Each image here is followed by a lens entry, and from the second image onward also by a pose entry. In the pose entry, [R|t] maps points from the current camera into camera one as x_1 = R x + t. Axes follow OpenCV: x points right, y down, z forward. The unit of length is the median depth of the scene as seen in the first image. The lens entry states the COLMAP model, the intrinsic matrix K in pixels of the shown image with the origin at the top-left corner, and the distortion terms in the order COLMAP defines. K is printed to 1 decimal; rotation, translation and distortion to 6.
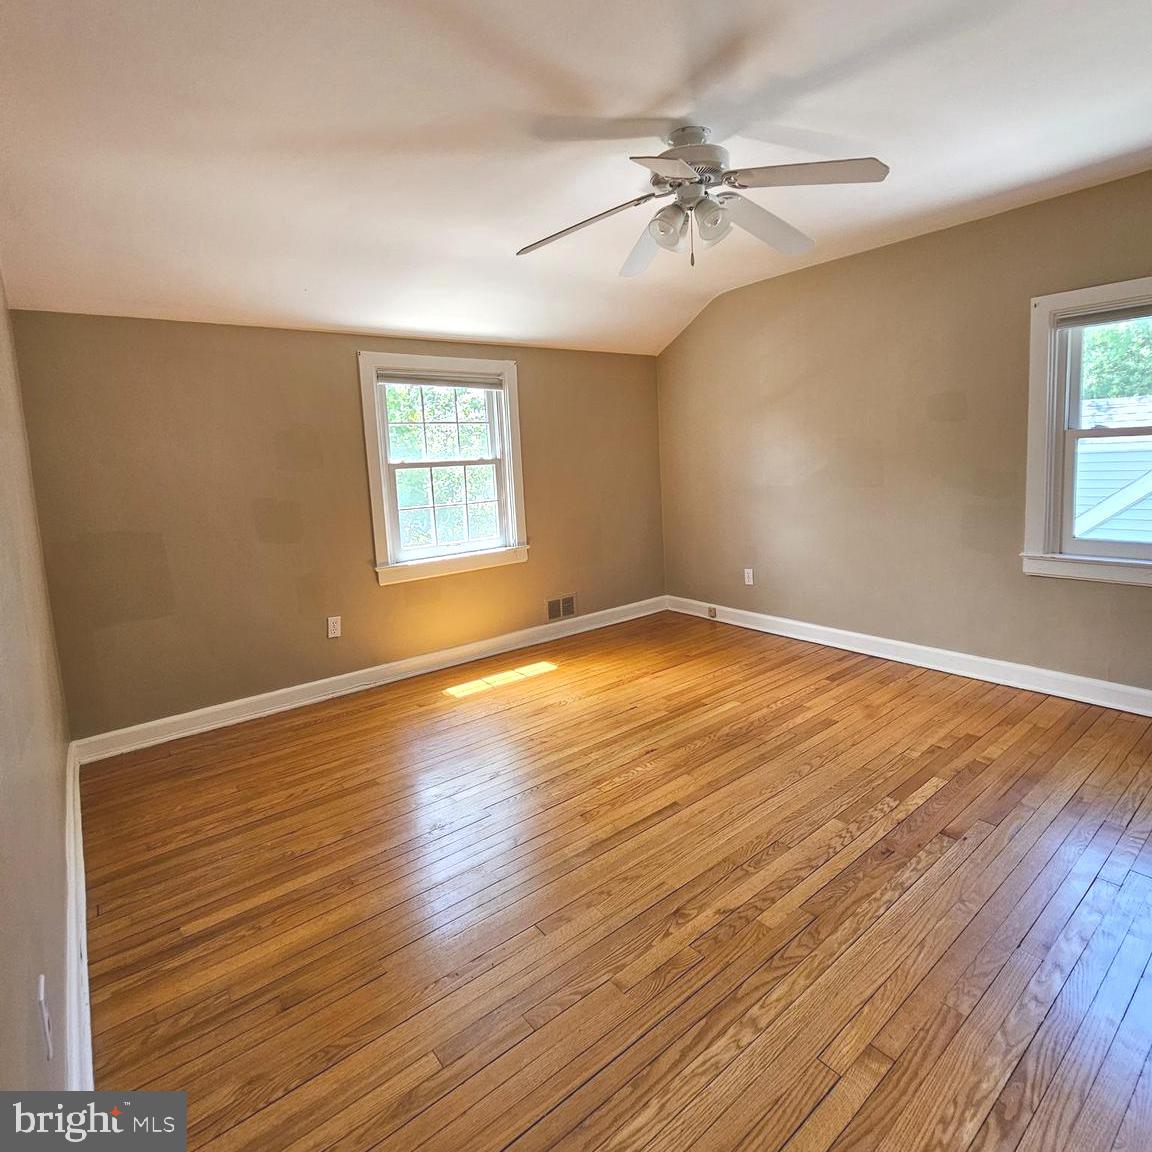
lens RADIAL K [[632.9, 0, 568.0], [0, 632.9, 566.1], [0, 0, 1]] dist [-0.003120, -0.000729]
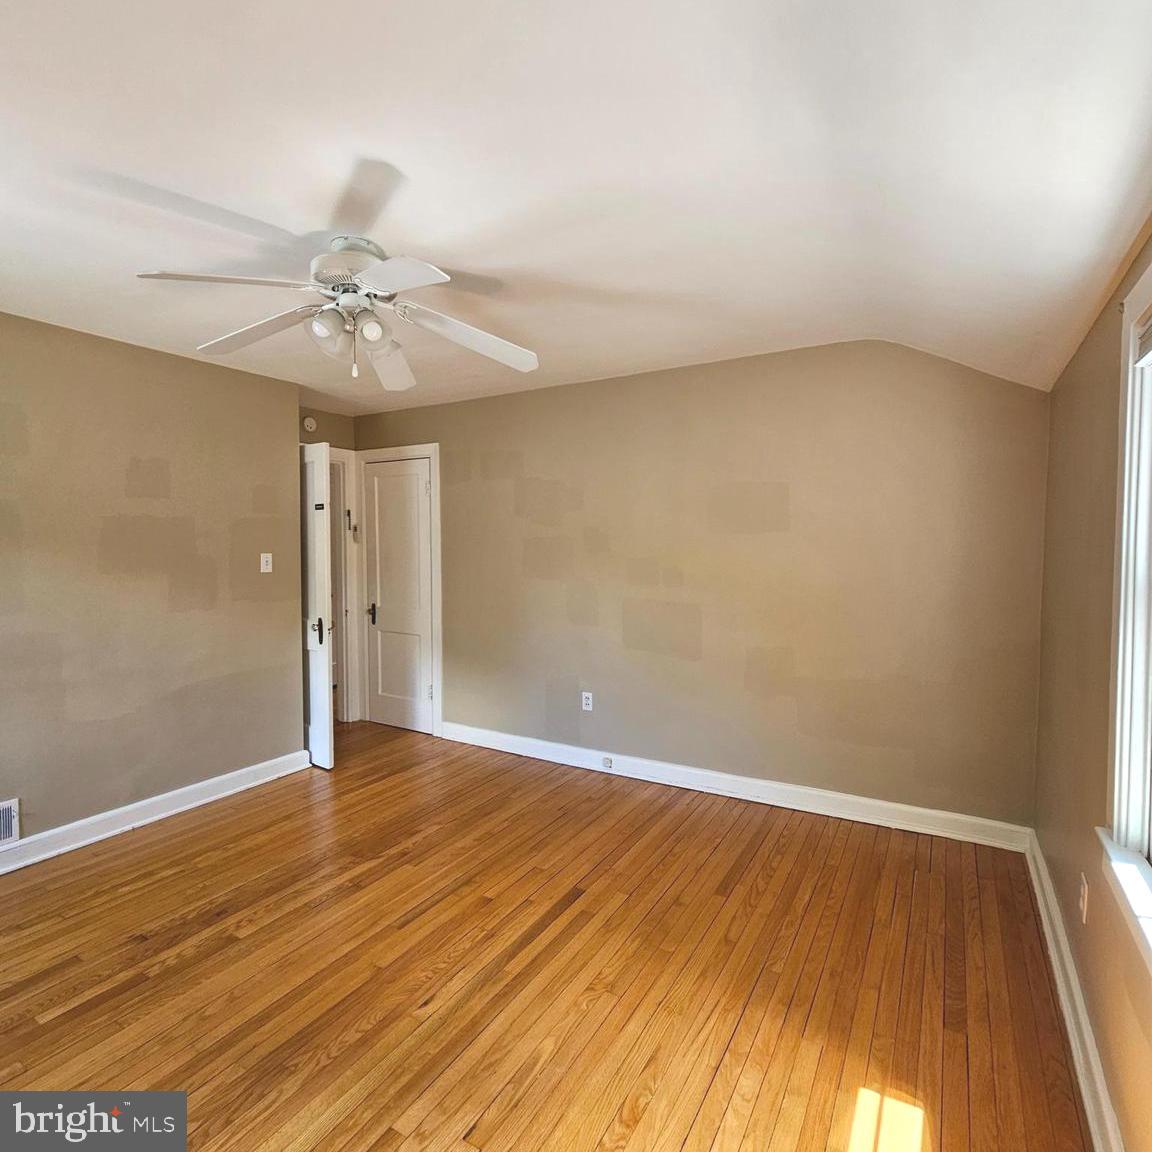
lens RADIAL K [[632.9, 0, 568.0], [0, 632.9, 566.1], [0, 0, 1]] dist [-0.003120, -0.000729]
pose [[-0.935404, 0.065416, -0.347476, 0.232417], [-0.009162, 0.977922, 0.208770, -0.376645], [0.353461, 0.198468, -0.914153, 1.894027]]
